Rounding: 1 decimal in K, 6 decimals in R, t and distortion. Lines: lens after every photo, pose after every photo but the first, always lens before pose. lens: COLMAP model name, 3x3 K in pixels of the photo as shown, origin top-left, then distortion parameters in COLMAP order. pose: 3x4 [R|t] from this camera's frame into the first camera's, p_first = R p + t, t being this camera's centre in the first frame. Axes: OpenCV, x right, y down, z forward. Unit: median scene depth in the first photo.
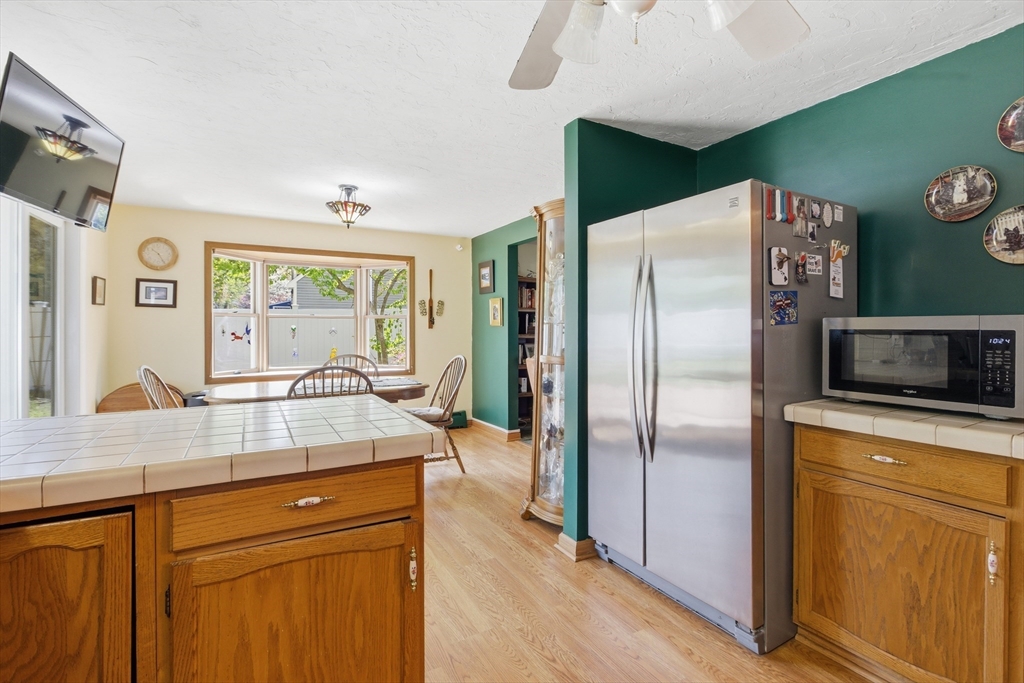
lens RADIAL K [[471.5, 0, 511.1], [0, 471.5, 321.5], [0, 0, 1]] dist [-0.011240, 0.000111]
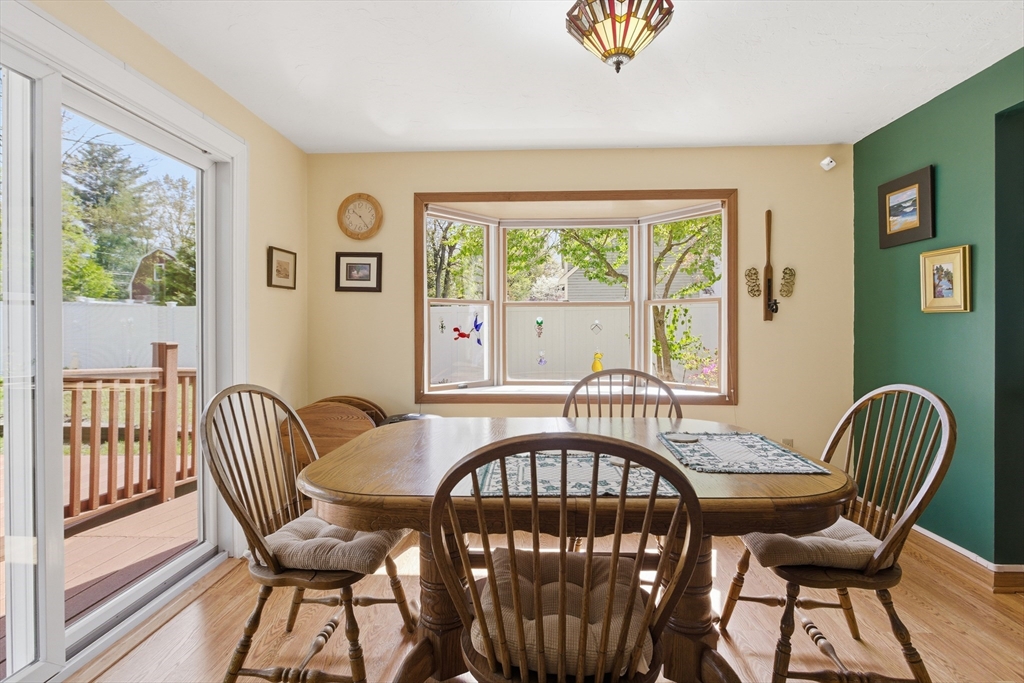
lens RADIAL K [[485.6, 0, 512.0], [0, 485.6, 341.5], [0, 0, 1]] dist [0.005950, 0.000465]
pose [[0.851223, 0.013142, -0.524639, -0.157201], [0.009130, 0.999164, 0.039841, 0.017112], [0.524725, -0.038703, 0.850392, 0.459698]]
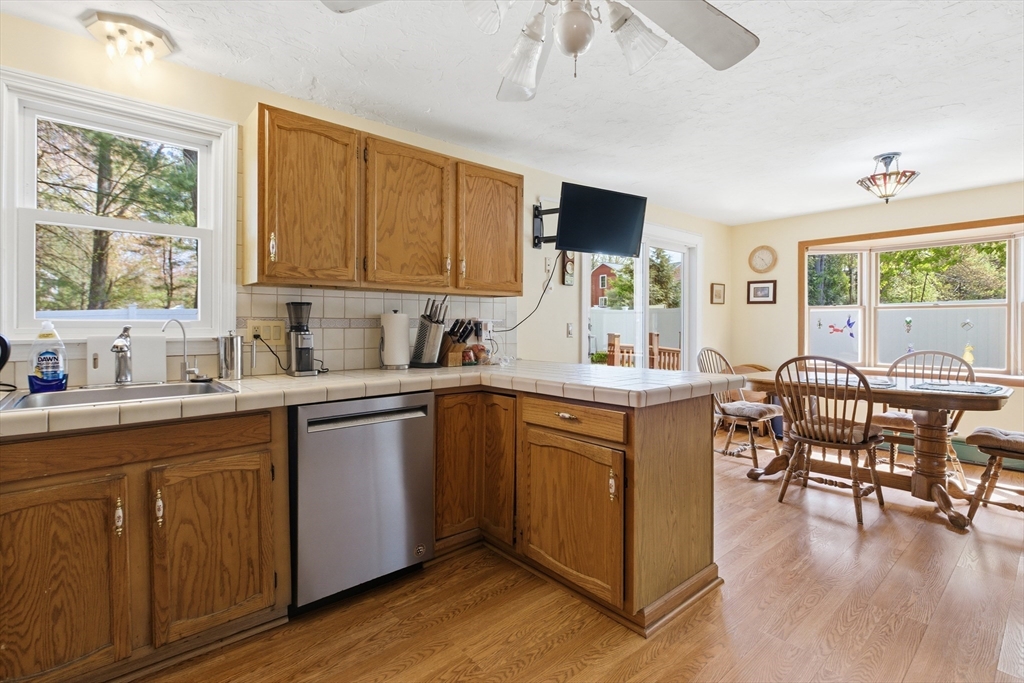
lens RADIAL K [[471.5, 0, 511.1], [0, 471.5, 321.5], [0, 0, 1]] dist [-0.011240, 0.000111]
pose [[0.203933, -0.007153, -0.978959, 0.280656], [0.011875, 0.999918, -0.004832, 0.012625], [0.978913, -0.010640, 0.204001, 0.112684]]
